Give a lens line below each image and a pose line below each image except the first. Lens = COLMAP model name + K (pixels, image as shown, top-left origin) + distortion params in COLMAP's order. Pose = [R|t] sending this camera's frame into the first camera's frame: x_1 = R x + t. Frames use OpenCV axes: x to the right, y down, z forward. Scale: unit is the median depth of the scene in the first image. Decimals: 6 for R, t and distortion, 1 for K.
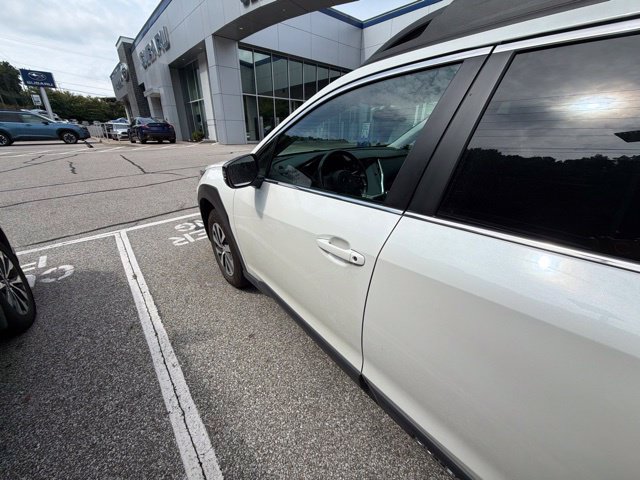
lens RADIAL K [[256.0, 0, 318.1], [0, 256.0, 239.4], [0, 0, 1]] dist [-0.000192, 0.000270]
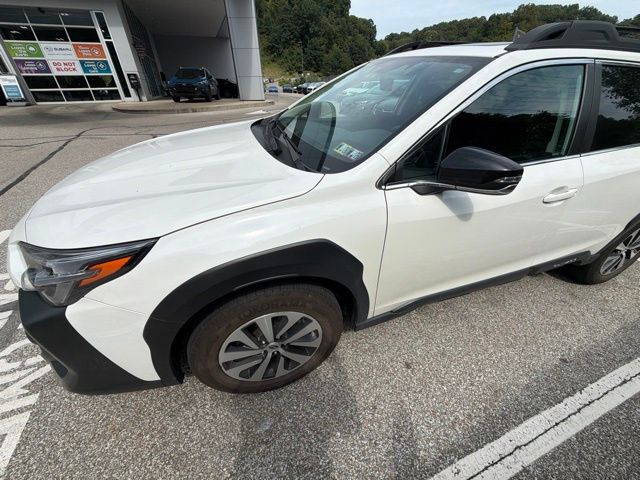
lens RADIAL K [[256.0, 0, 318.1], [0, 256.0, 239.4], [0, 0, 1]] dist [-0.000192, 0.000270]
pose [[0.324166, -0.498798, 0.803814, -0.884334], [0.376246, 0.847582, 0.374223, -0.431548], [-0.867960, 0.181122, 0.462428, 0.844327]]
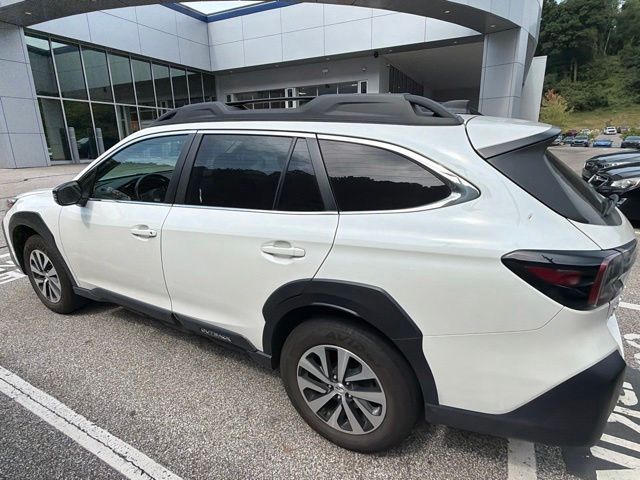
lens RADIAL K [[366.2, 0, 320.0], [0, 366.2, 240.0], [0, 0, 1]] dist [0.001514, 0.000214]
pose [[0.928867, -0.114996, 0.352110, 0.166915], [0.160981, 0.981448, -0.104136, 0.292125], [-0.333602, 0.153412, 0.930147, -0.900260]]
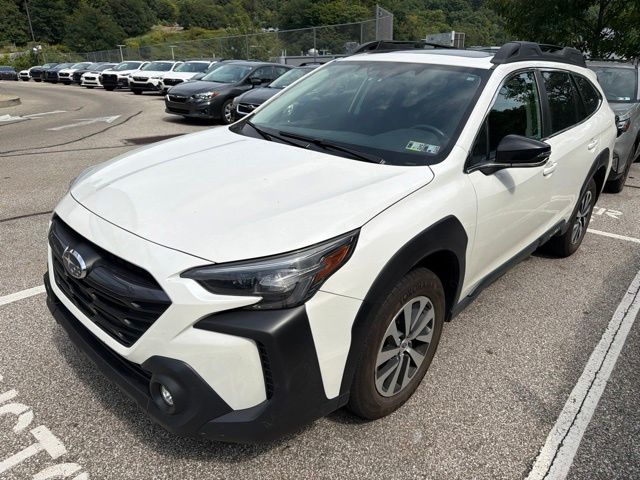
lens RADIAL K [[454.6, 0, 320.0], [0, 454.6, 240.0], [0, 0, 1]] dist [0.050087, -0.070238]
pose [[-0.159536, -0.362570, 0.918200, -1.497041], [0.386187, 0.833067, 0.396053, -0.770769], [-0.908519, 0.417782, 0.007116, 1.427074]]
